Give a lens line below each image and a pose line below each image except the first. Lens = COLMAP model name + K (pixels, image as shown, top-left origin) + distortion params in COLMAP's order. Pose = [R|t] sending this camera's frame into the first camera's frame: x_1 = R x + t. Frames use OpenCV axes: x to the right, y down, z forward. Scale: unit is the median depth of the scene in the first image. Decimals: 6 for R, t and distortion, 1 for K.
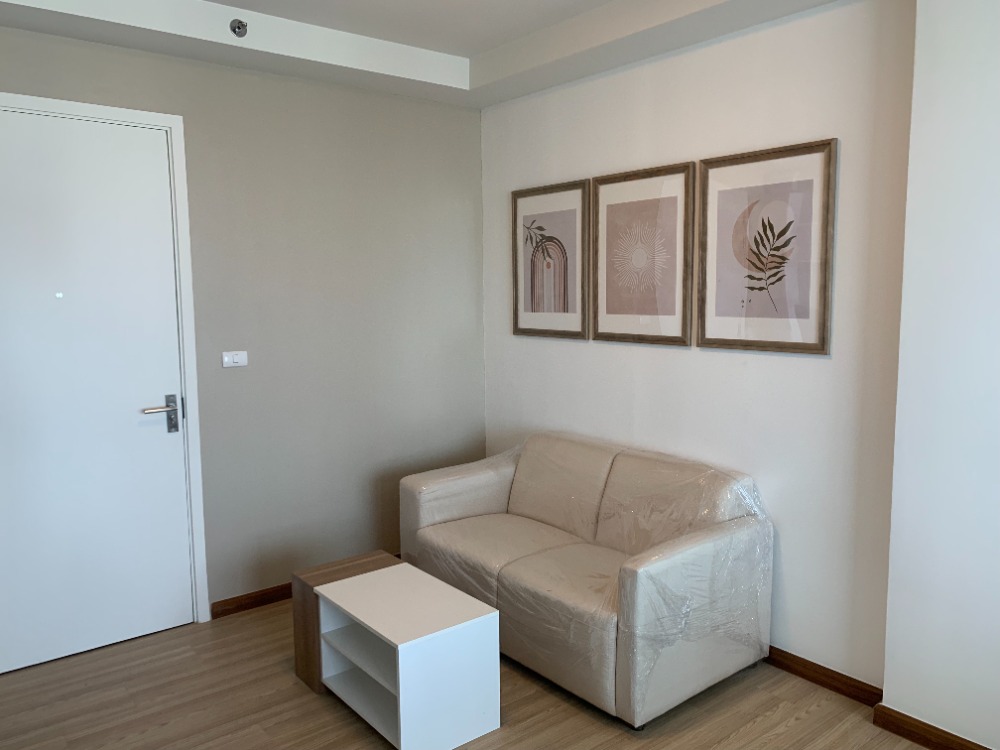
lens RADIAL K [[810.4, 0, 500.0], [0, 810.4, 375.0], [0, 0, 1]] dist [0.059539, -0.004954]
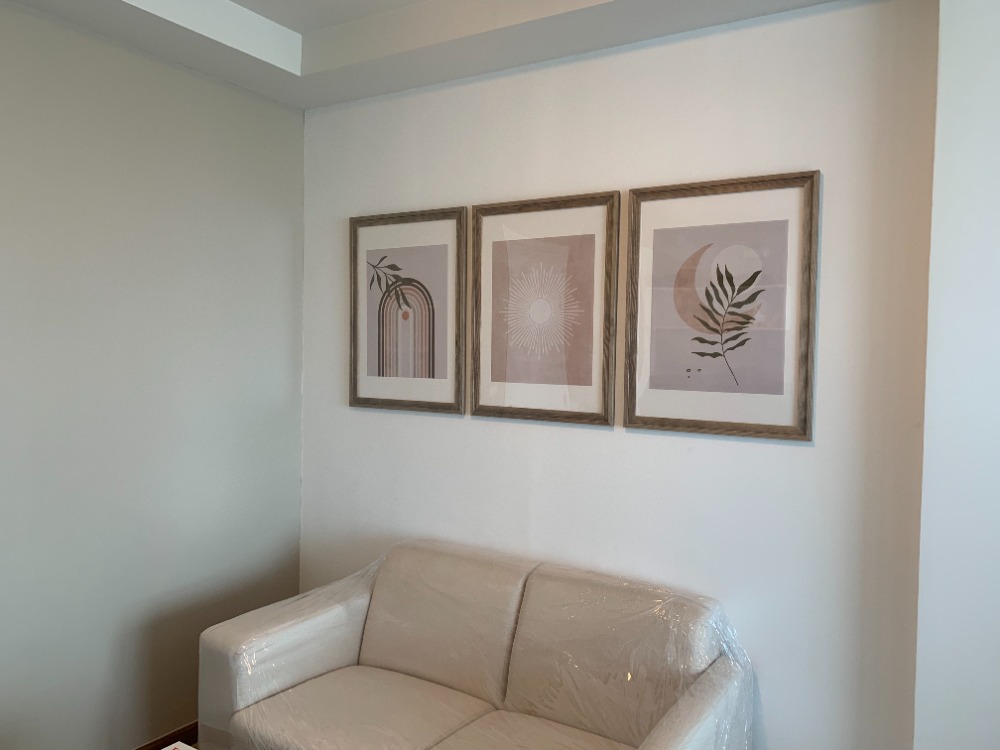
lens RADIAL K [[810.4, 0, 500.0], [0, 810.4, 375.0], [0, 0, 1]] dist [0.059539, -0.004954]
pose [[0.945309, 0.021438, 0.325471, -0.119422], [0.003943, 0.997014, -0.077120, -0.024411], [-0.326152, 0.074186, 0.942402, 0.302676]]
